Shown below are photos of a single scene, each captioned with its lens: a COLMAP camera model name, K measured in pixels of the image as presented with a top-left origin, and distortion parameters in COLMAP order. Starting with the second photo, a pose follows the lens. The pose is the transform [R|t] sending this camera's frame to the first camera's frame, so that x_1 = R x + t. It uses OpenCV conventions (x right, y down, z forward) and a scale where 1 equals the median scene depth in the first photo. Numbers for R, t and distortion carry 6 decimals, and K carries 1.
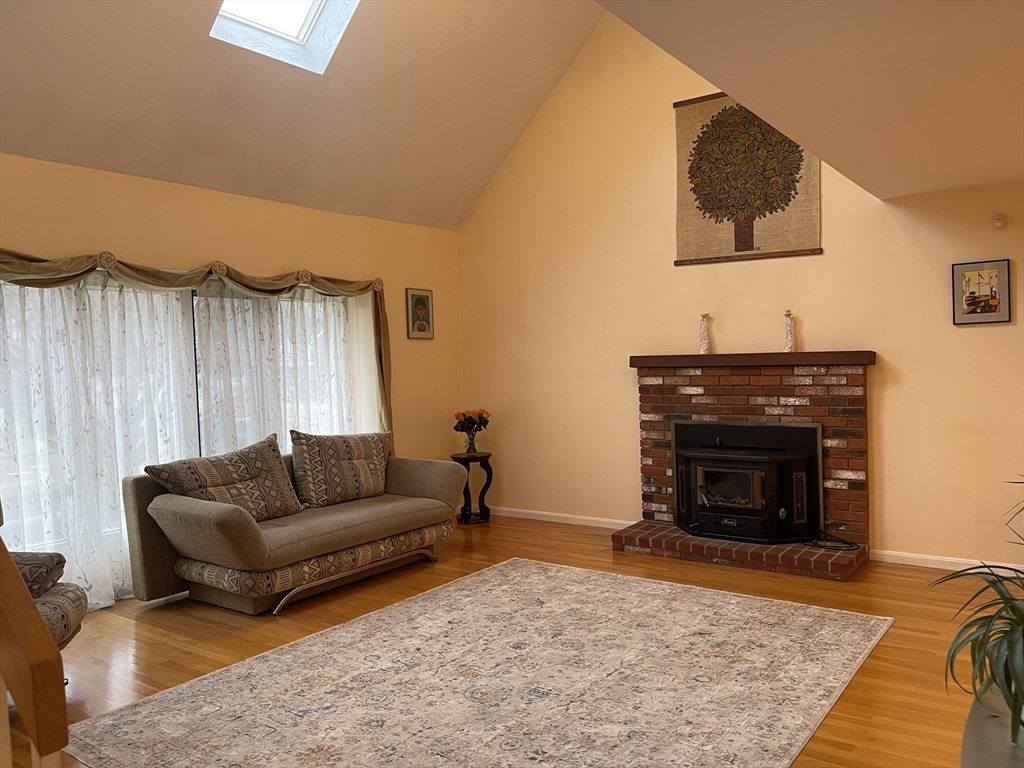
lens RADIAL K [[777.6, 0, 507.4], [0, 777.6, 385.4], [0, 0, 1]] dist [0.079229, -0.109029]
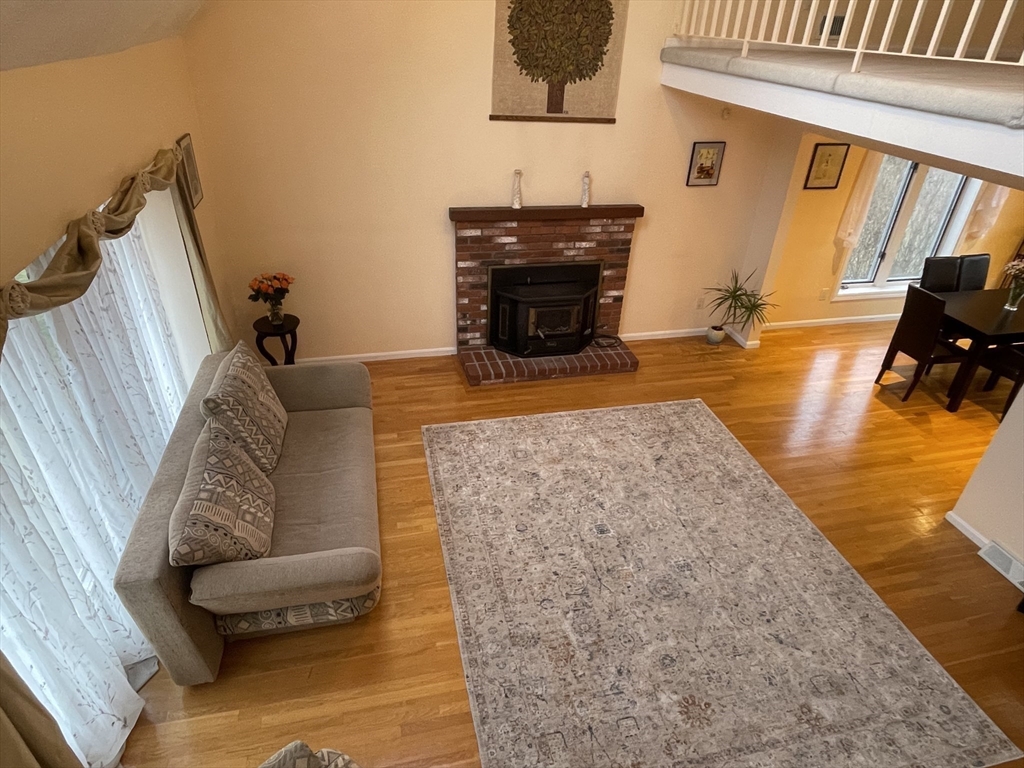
lens RADIAL K [[608.4, 0, 506.1], [0, 608.4, 397.0], [0, 0, 1]] dist [-0.006962, -0.003492]
pose [[0.653634, -0.356986, 0.667326, -0.481309], [-0.026064, 0.870619, 0.491267, -0.249101], [-0.756362, -0.338502, 0.559762, 0.436601]]
